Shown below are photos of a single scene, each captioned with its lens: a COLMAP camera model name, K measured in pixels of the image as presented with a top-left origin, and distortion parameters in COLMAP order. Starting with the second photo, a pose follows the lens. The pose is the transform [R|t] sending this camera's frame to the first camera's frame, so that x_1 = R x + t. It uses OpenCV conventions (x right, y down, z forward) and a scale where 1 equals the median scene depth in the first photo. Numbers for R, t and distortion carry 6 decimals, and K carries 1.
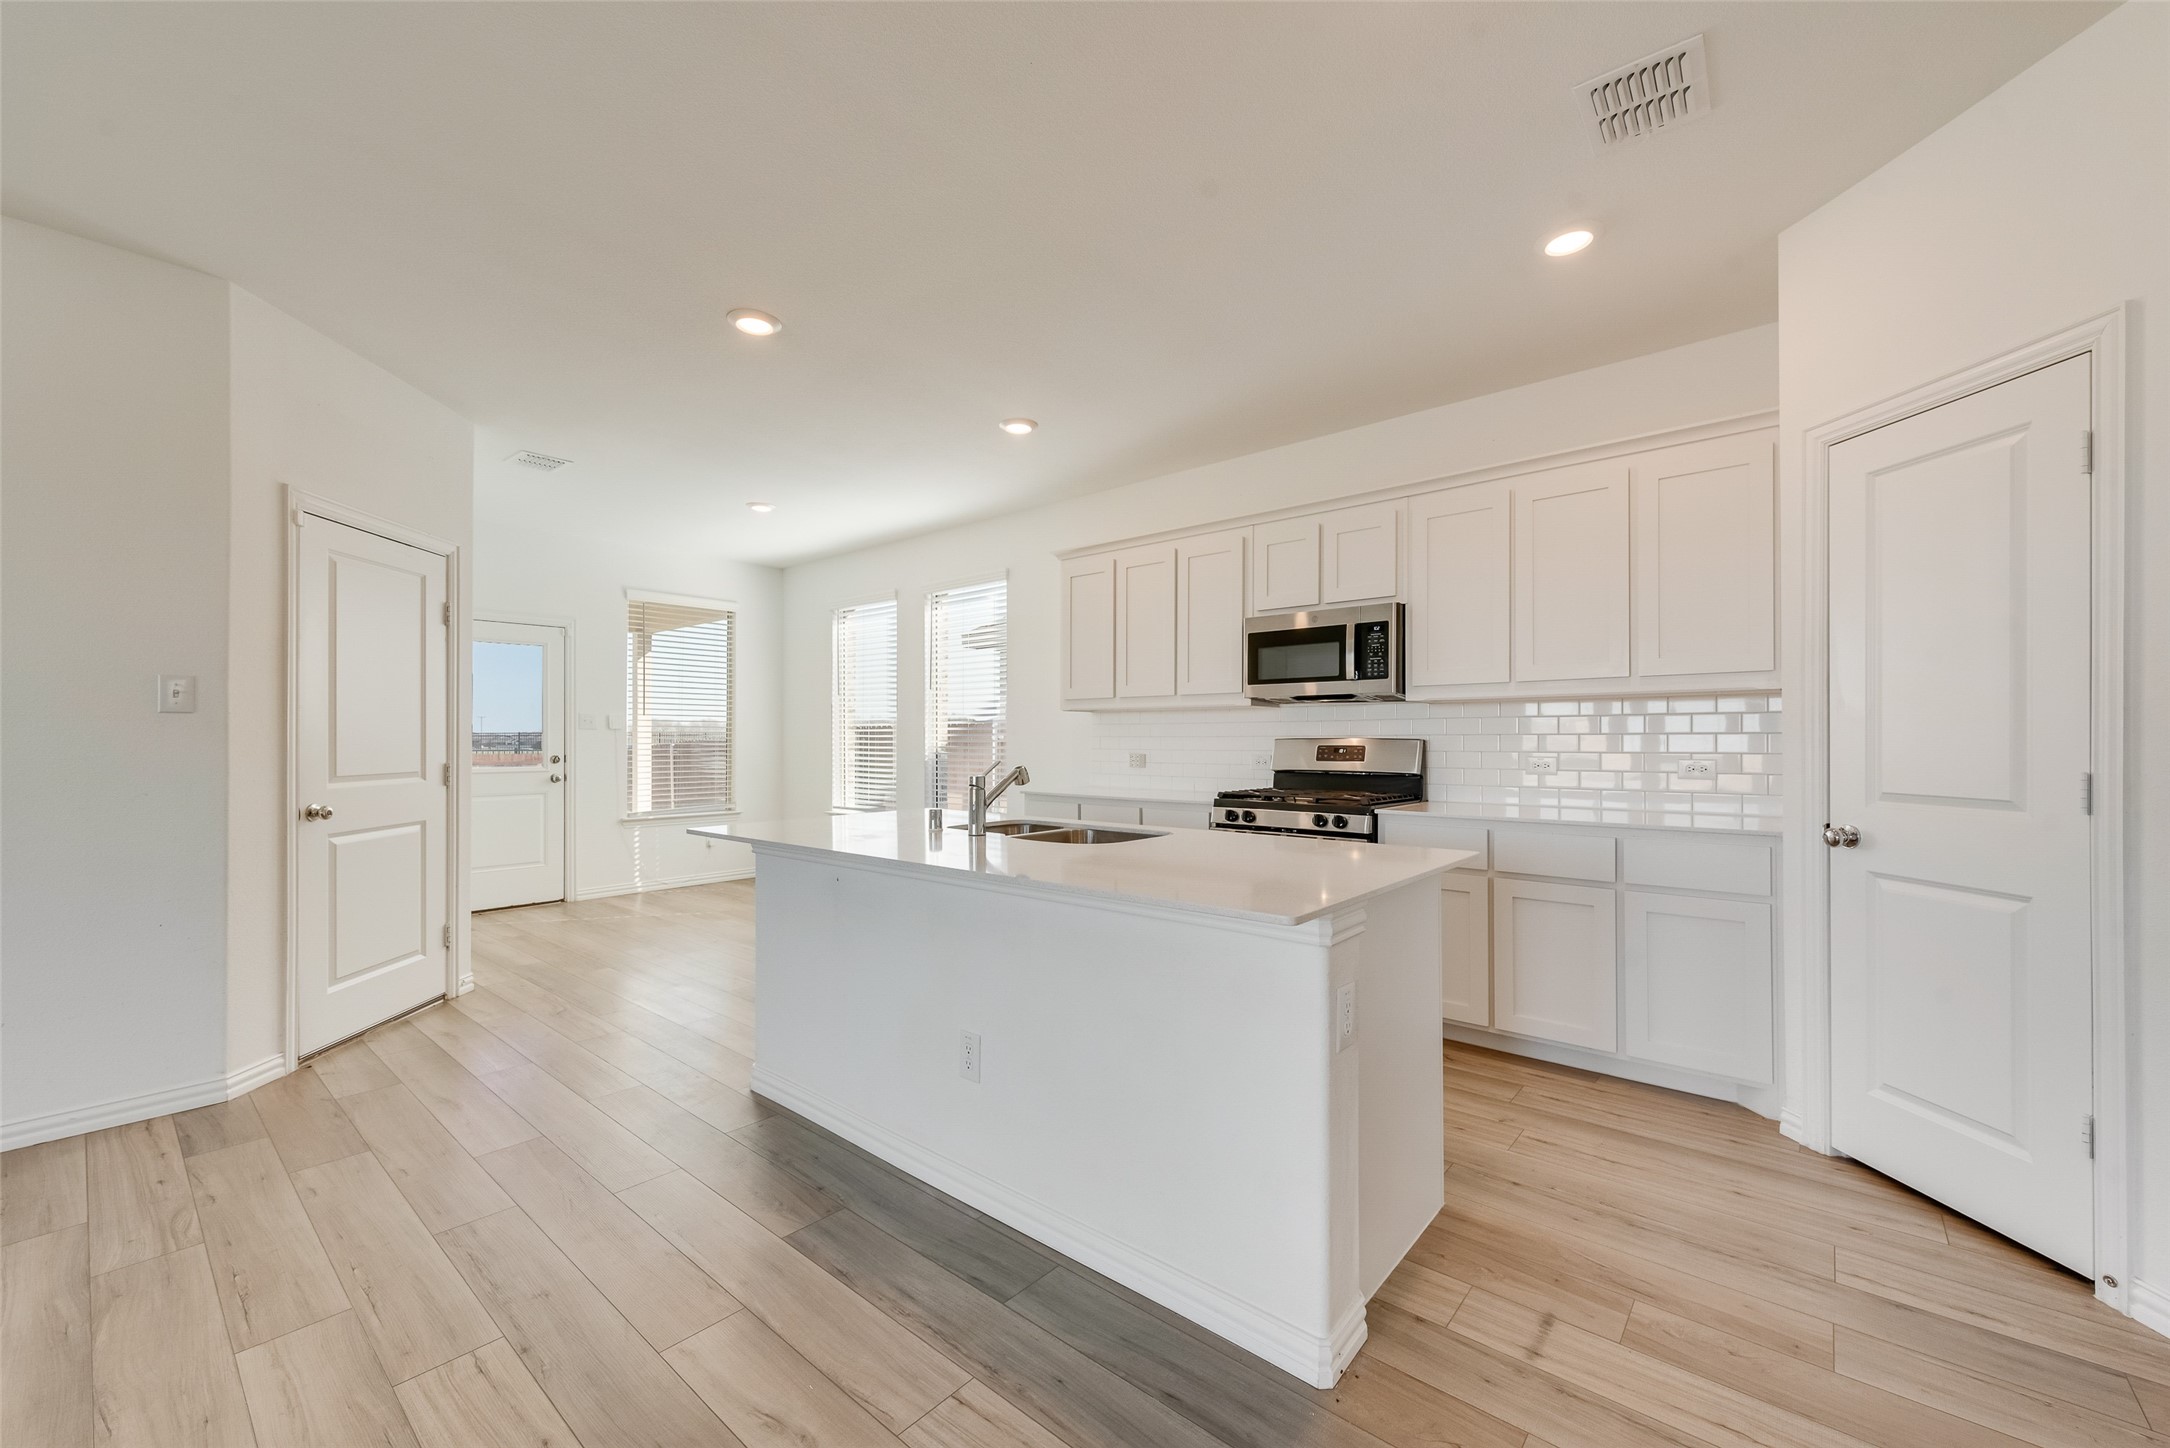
lens RADIAL K [[854.4, 0, 1086.5], [0, 854.4, 740.2], [0, 0, 1]] dist [0.009953, -0.000375]
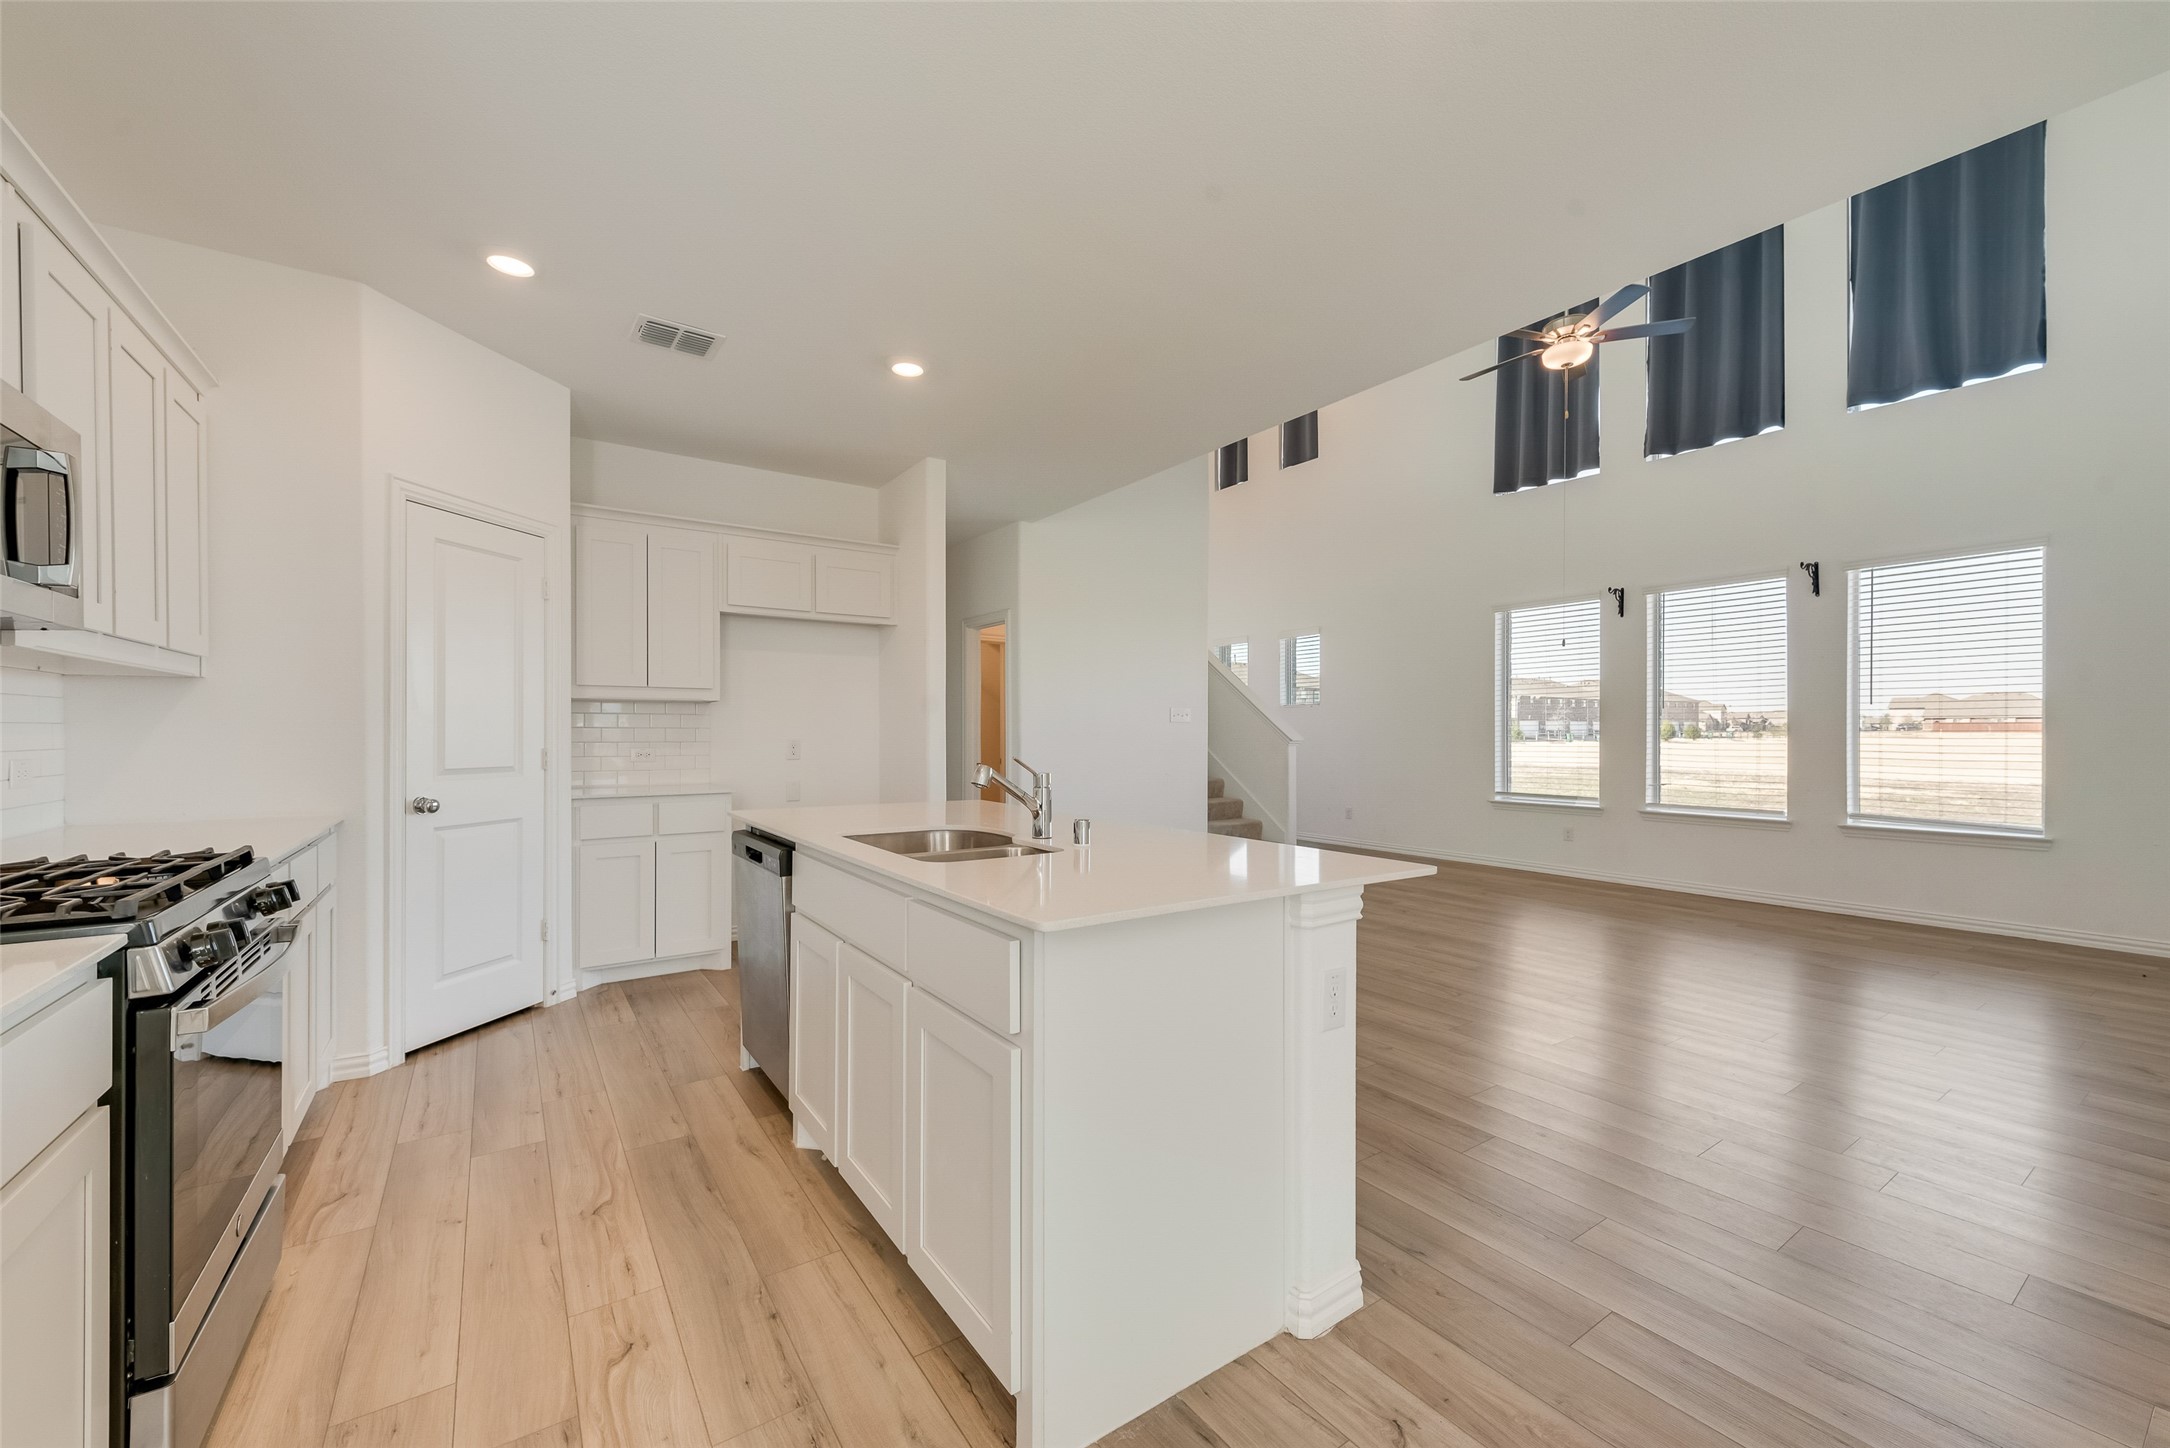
lens RADIAL K [[854.4, 0, 1090.9], [0, 854.4, 733.9], [0, 0, 1]] dist [0.009953, -0.000375]
pose [[-0.966594, -0.004149, 0.256280, -0.283455], [-0.002383, 0.999971, 0.007200, -0.003825], [-0.256302, 0.006349, -0.966576, 1.308669]]
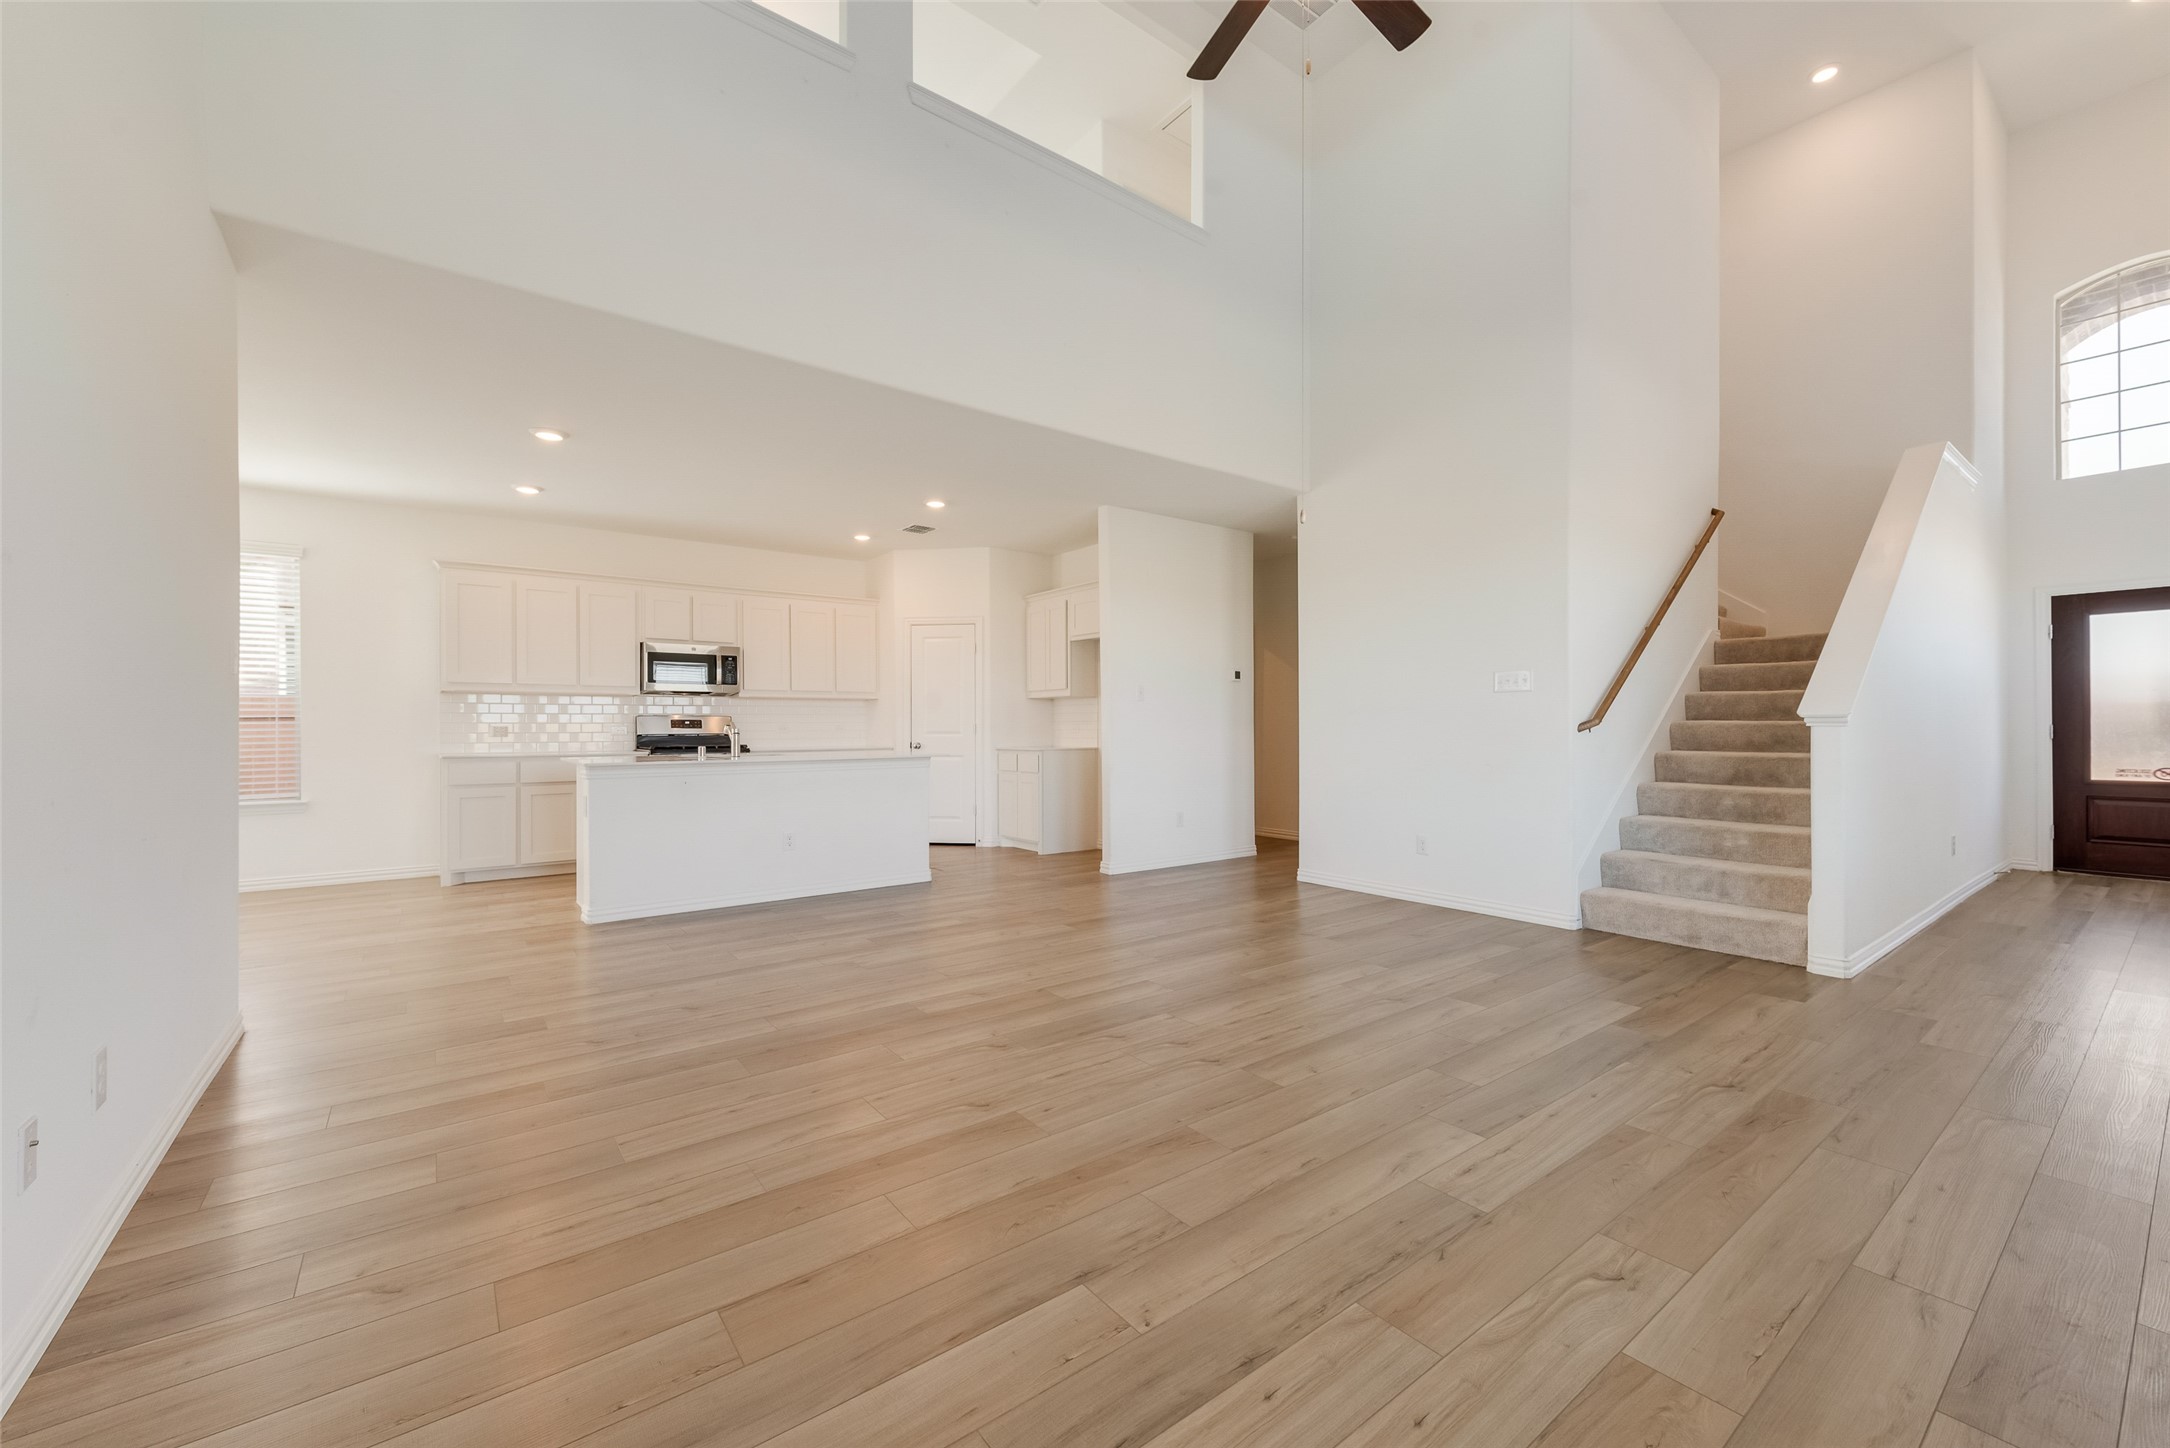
lens RADIAL K [[854.4, 0, 1090.0], [0, 854.4, 722.7], [0, 0, 1]] dist [0.009953, -0.000375]
pose [[0.206624, 0.003053, 0.978416, -1.412800], [0.008141, 0.999955, -0.004840, 0.031617], [-0.978387, 0.008966, 0.206590, -0.203772]]
